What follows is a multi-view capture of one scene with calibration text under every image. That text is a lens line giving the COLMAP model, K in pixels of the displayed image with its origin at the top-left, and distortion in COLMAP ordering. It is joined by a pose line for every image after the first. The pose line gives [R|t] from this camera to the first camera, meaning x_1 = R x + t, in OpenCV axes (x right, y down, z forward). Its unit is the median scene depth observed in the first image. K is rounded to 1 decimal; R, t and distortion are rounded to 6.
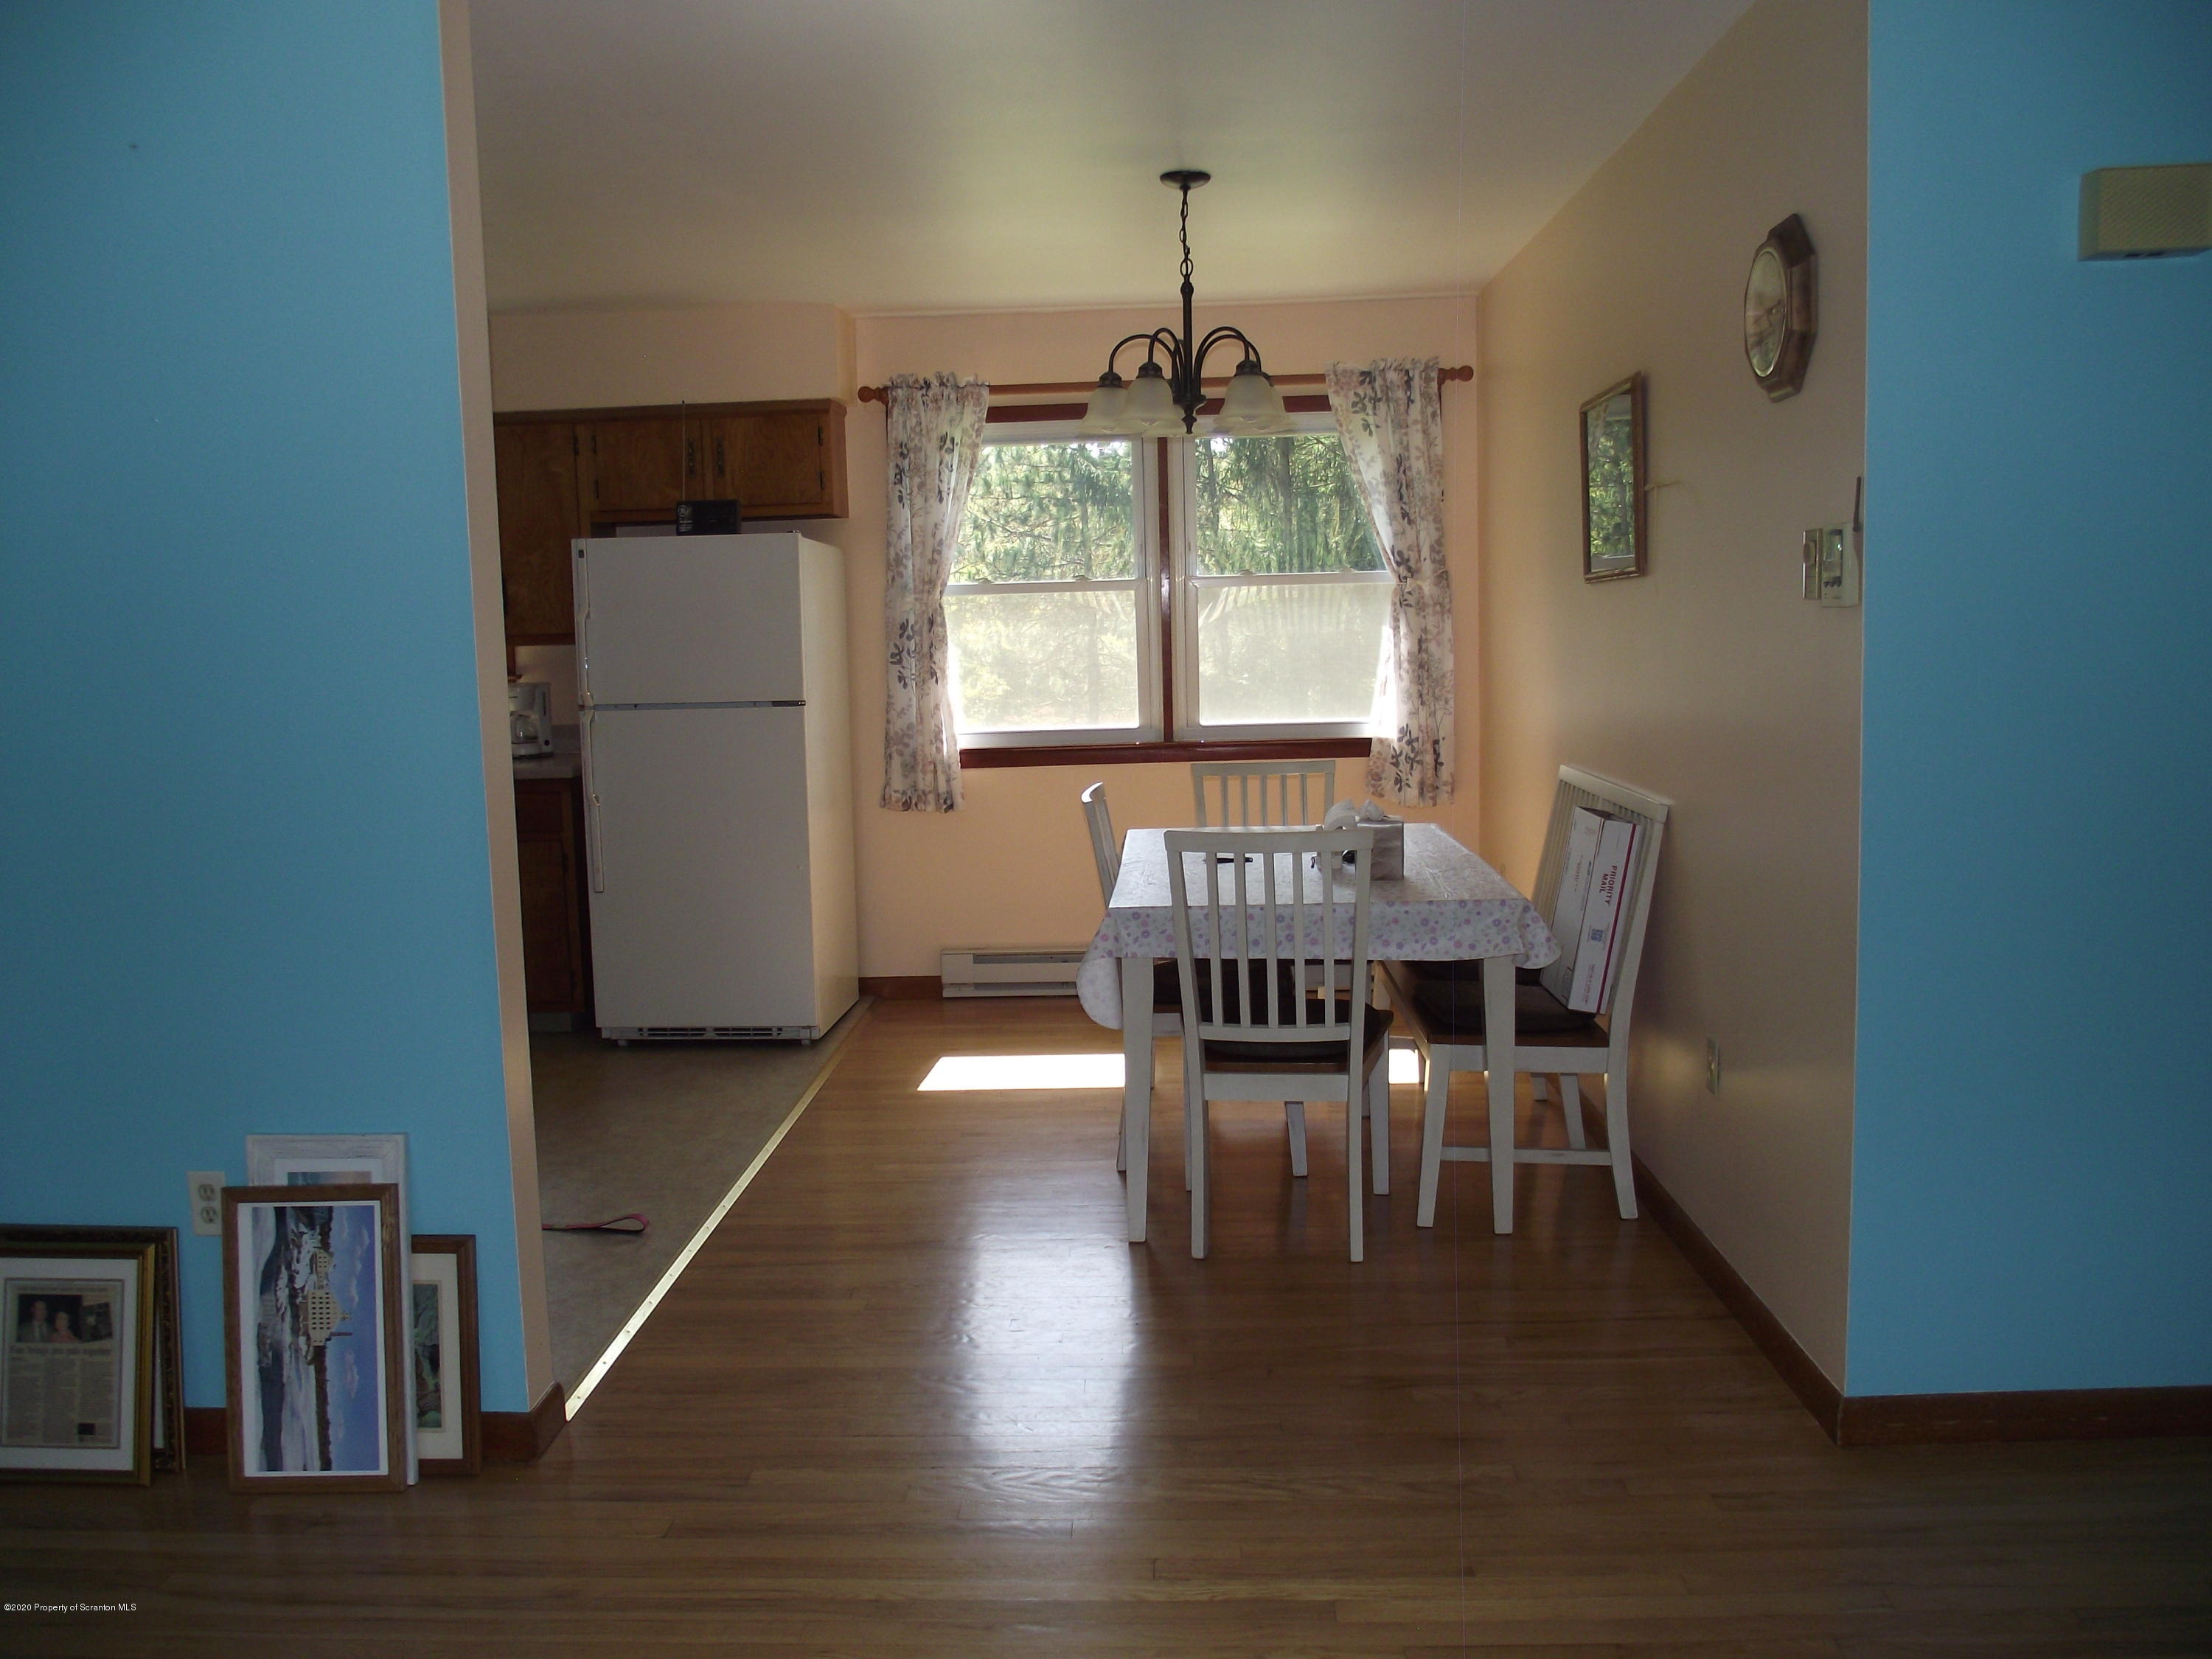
lens RADIAL K [[1775.3, 0, 1107.1], [0, 1775.3, 822.3], [0, 0, 1]] dist [-0.050552, 0.039399]
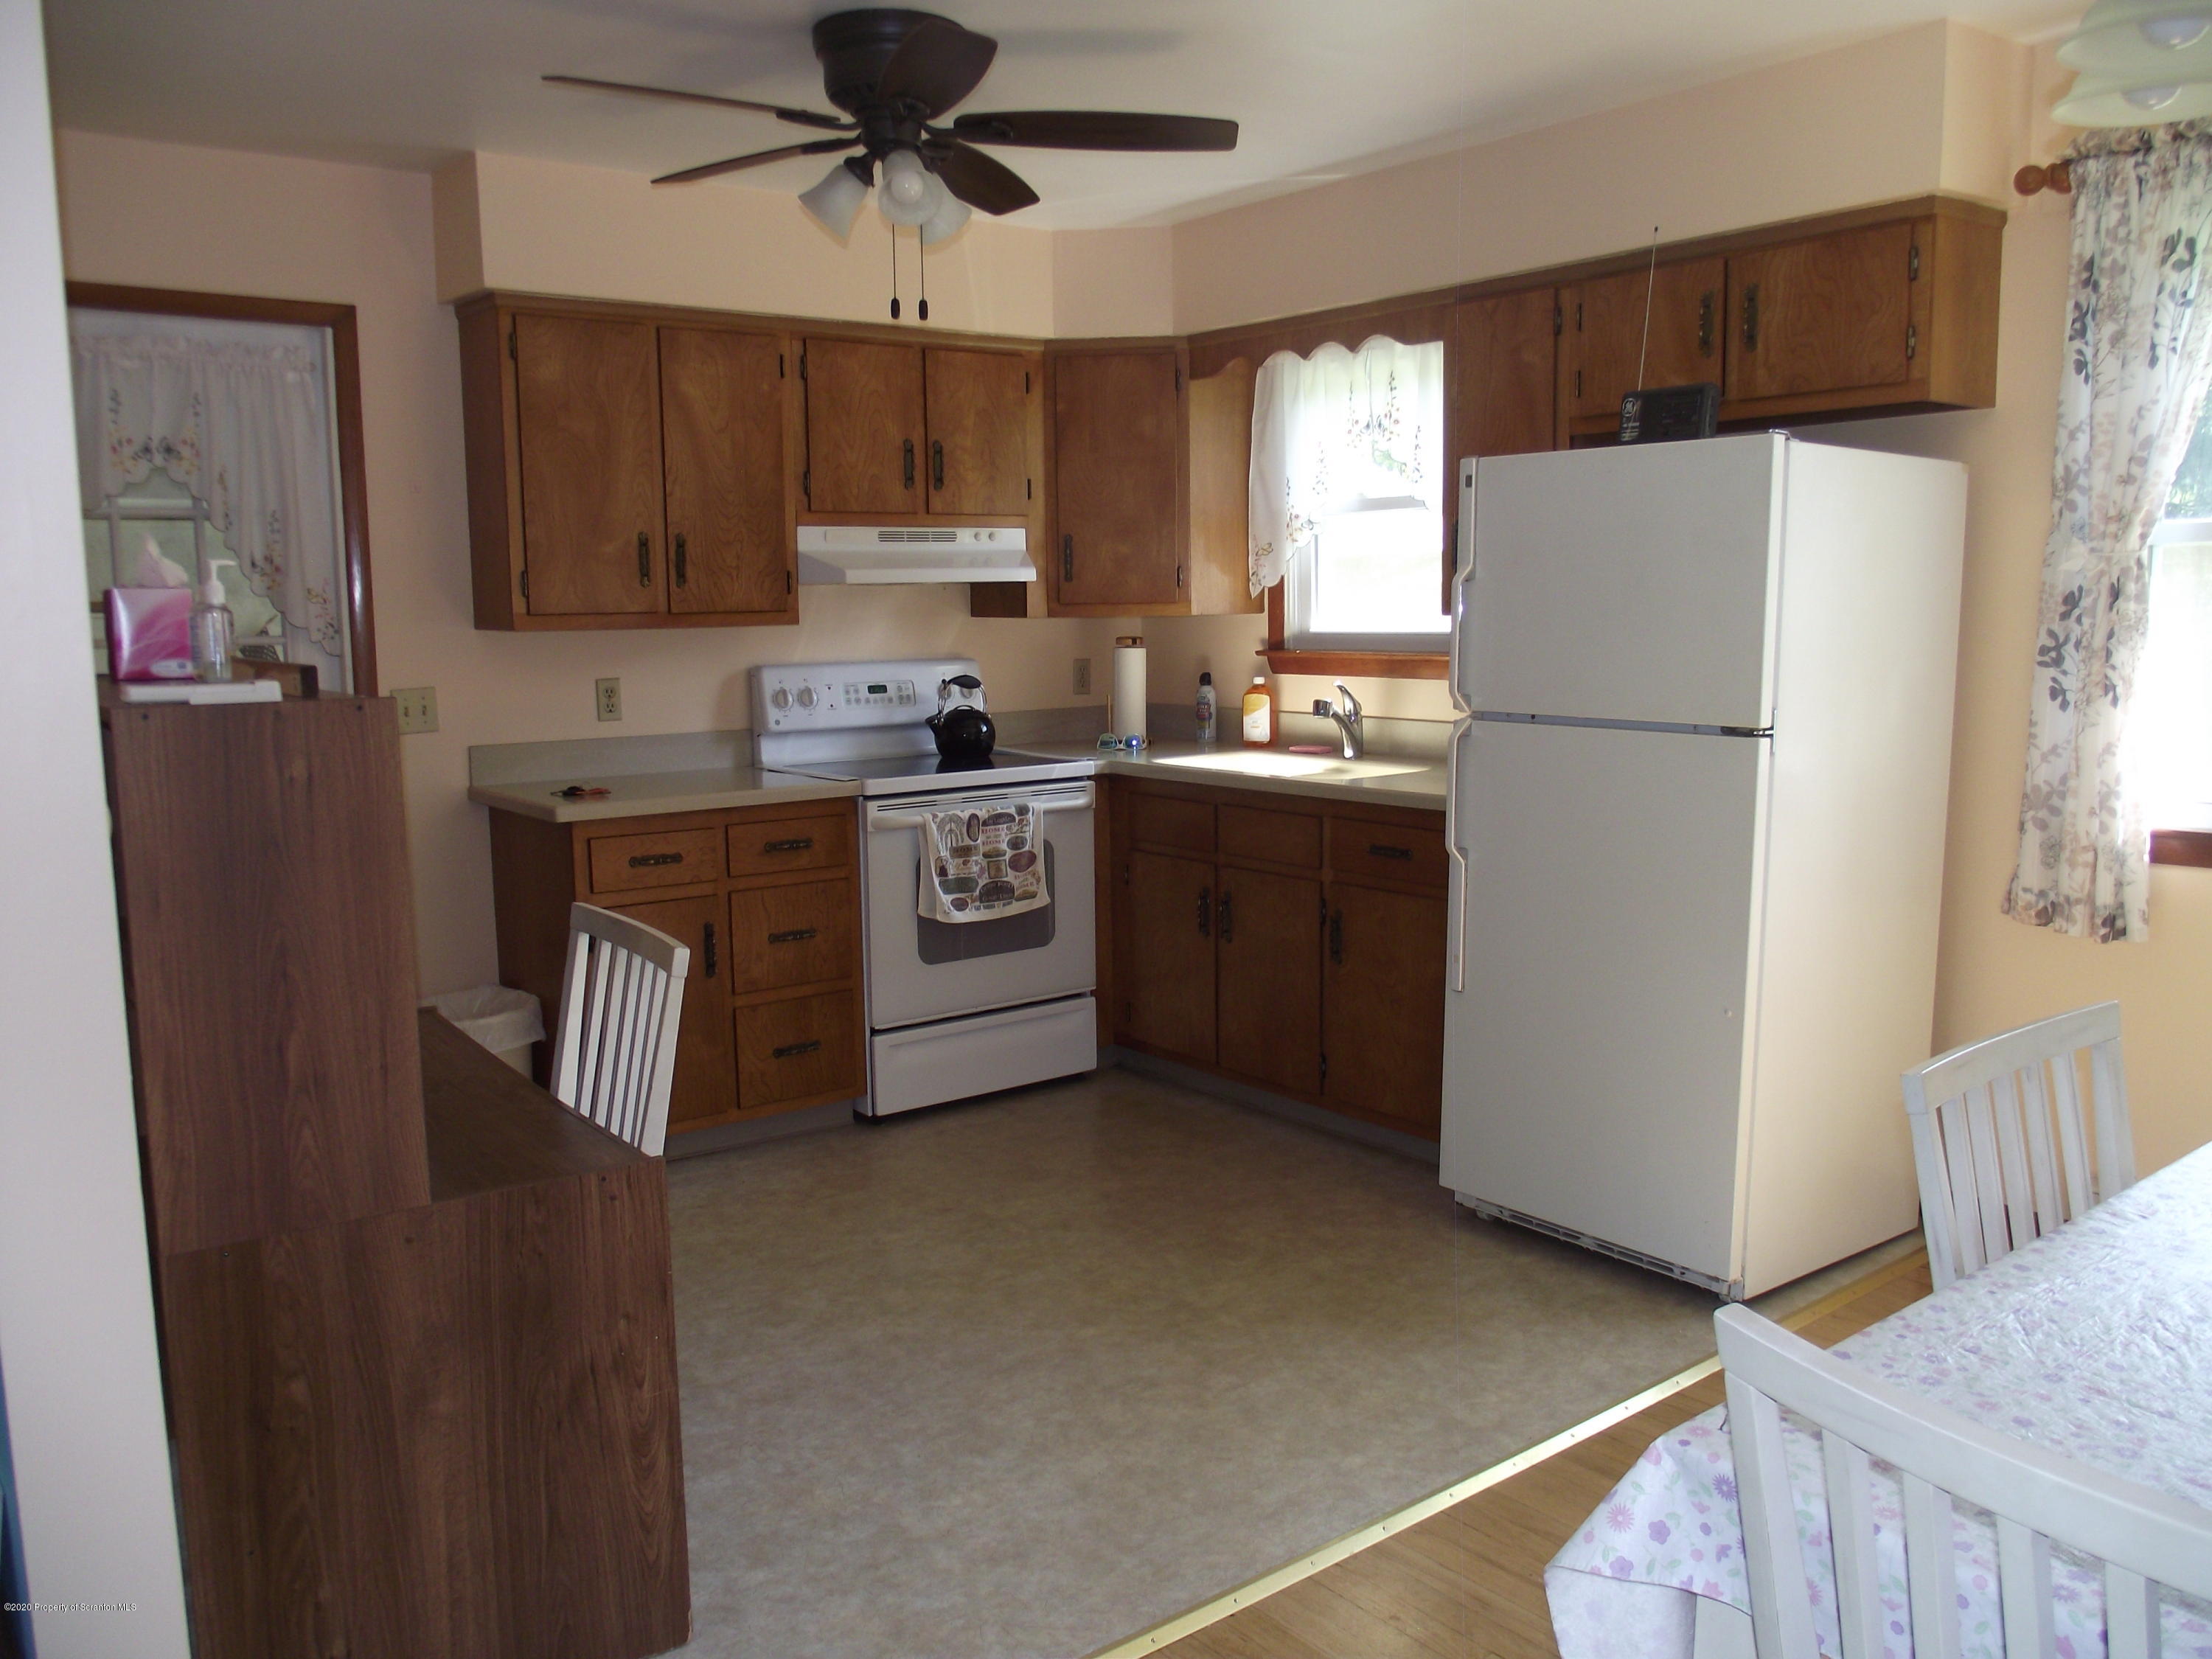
lens RADIAL K [[1775.3, 0, 1115.1], [0, 1775.3, 840.5], [0, 0, 1]] dist [-0.050552, 0.039399]
pose [[0.658553, 0.116154, -0.743516, 0.107162], [-0.084693, 0.993179, 0.080142, -0.054796], [0.747753, 0.010193, 0.663899, 0.418248]]
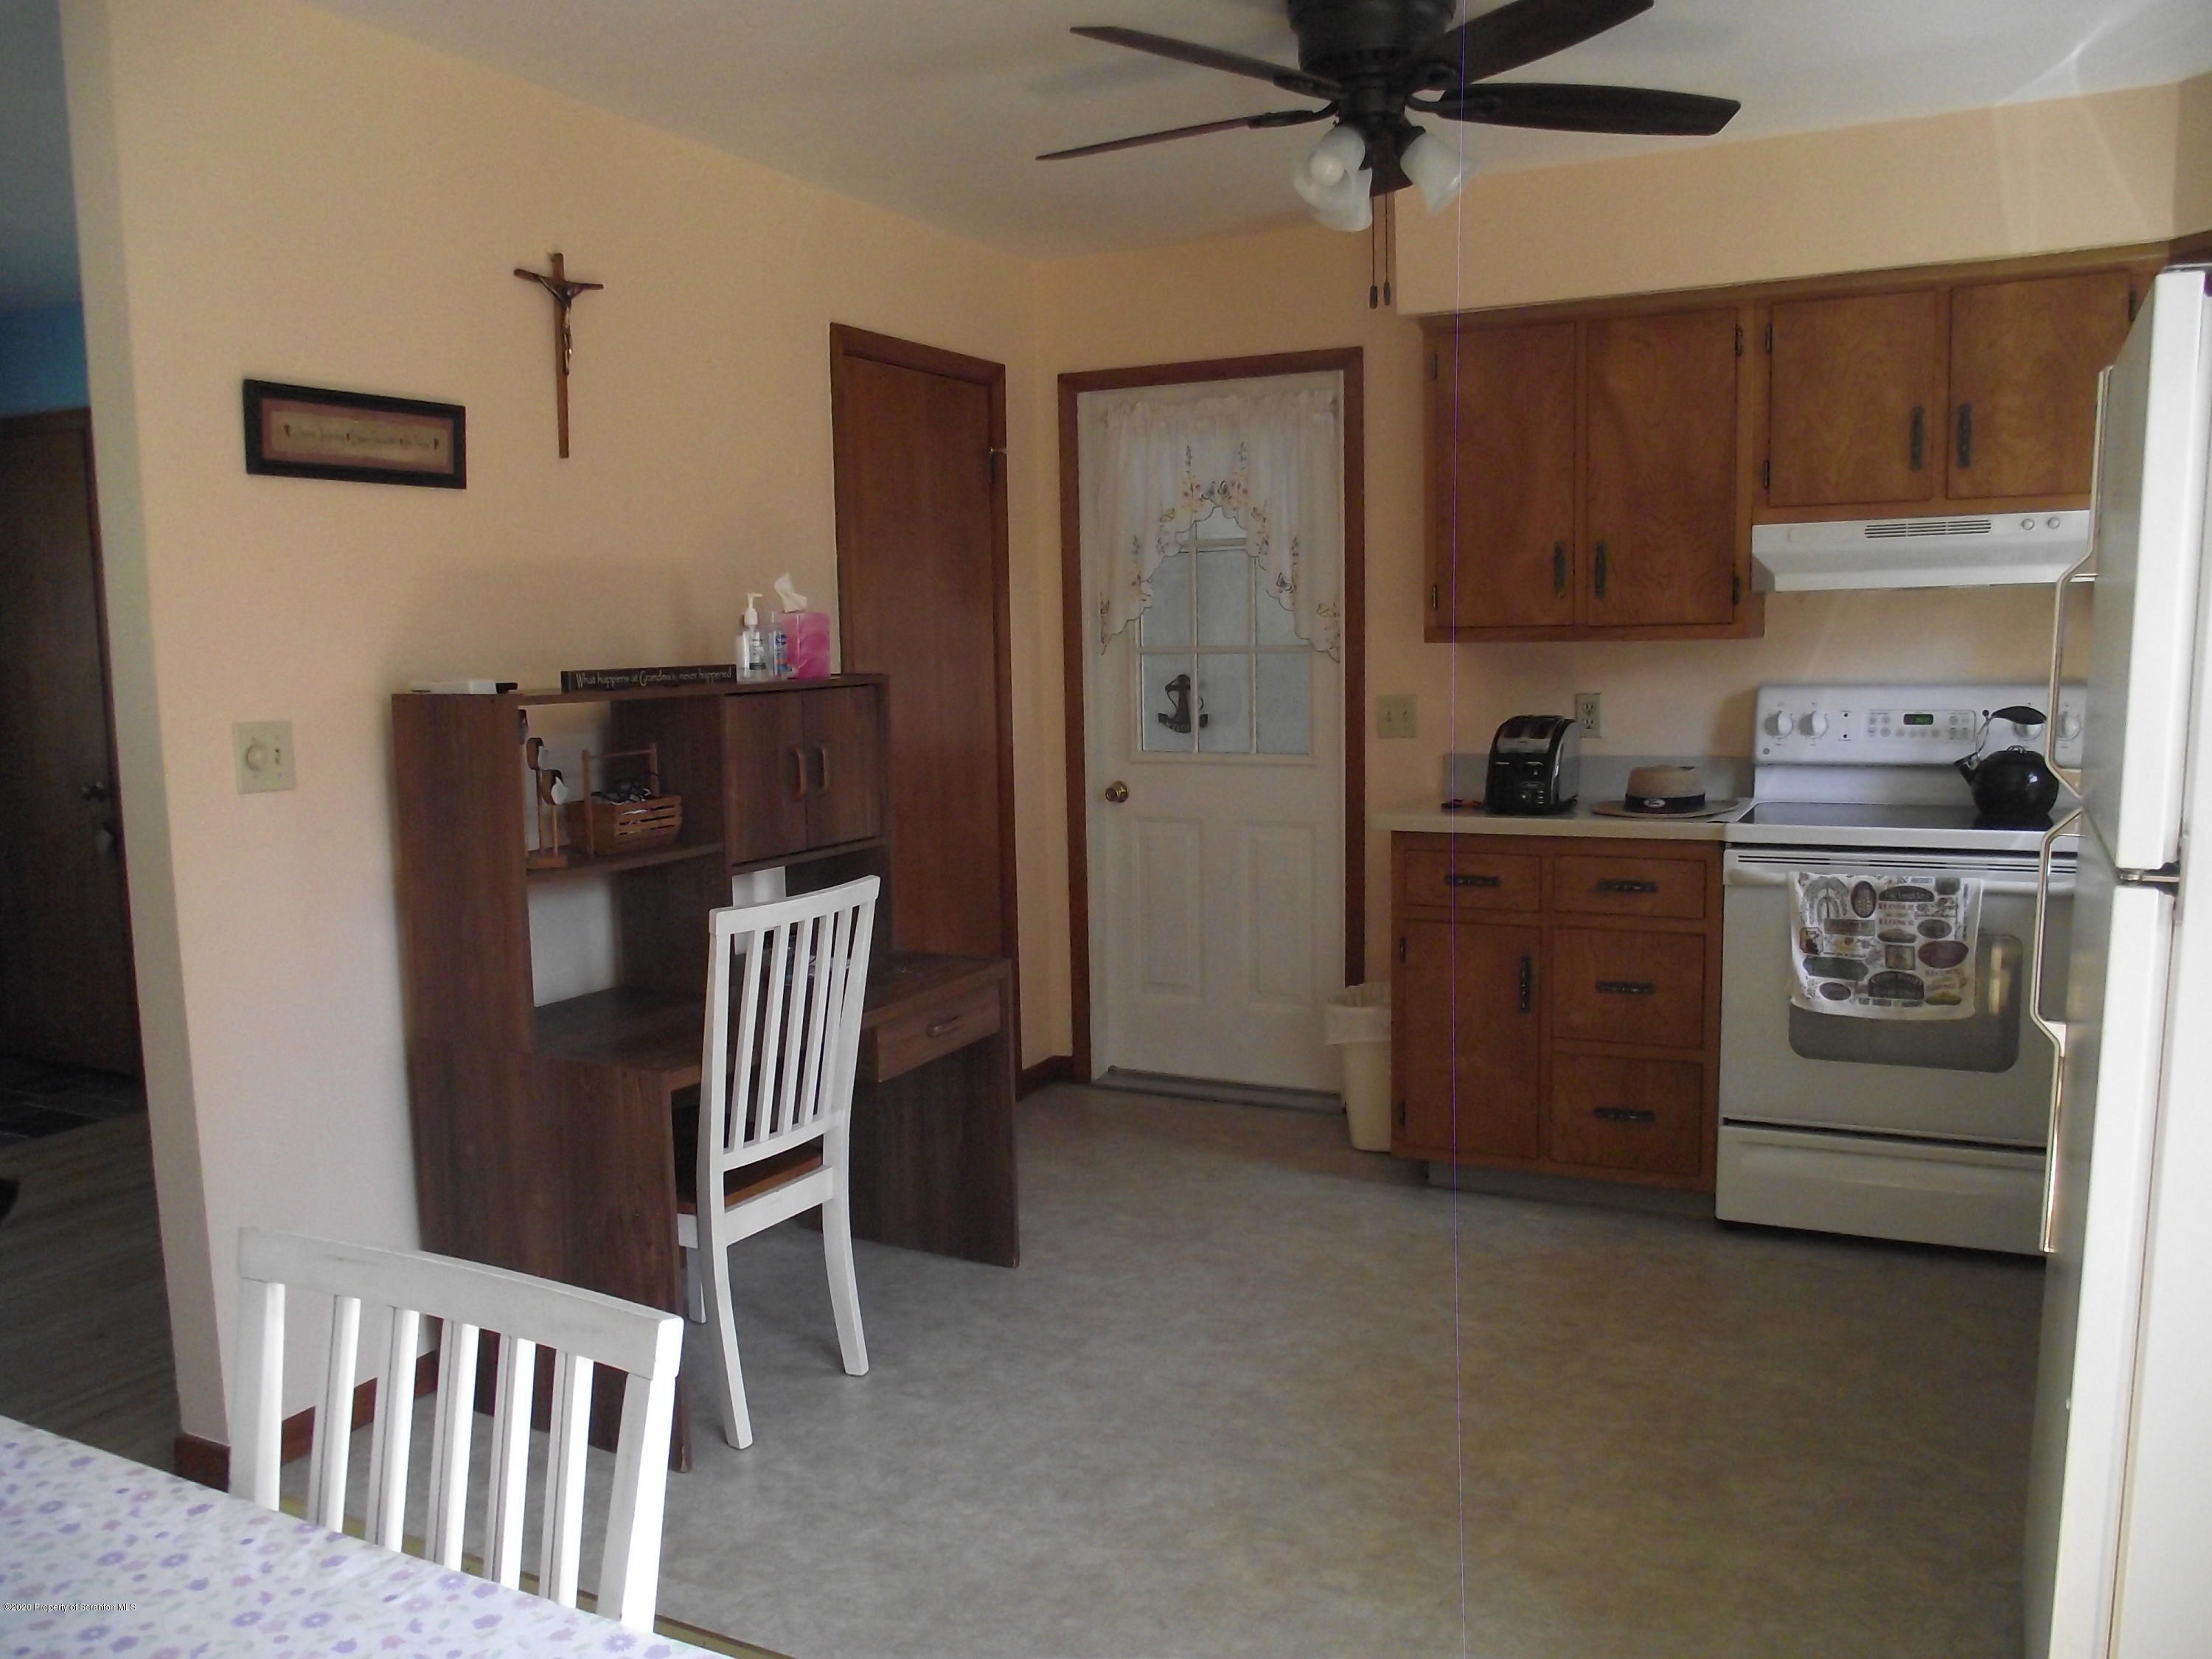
lens RADIAL K [[1775.3, 0, 1101.2], [0, 1775.3, 834.1], [0, 0, 1]] dist [-0.050552, 0.039399]
pose [[-0.409368, 0.132382, -0.902714, 0.141640], [-0.070565, 0.981860, 0.175988, -0.105283], [0.909636, 0.135744, -0.392600, 0.905994]]
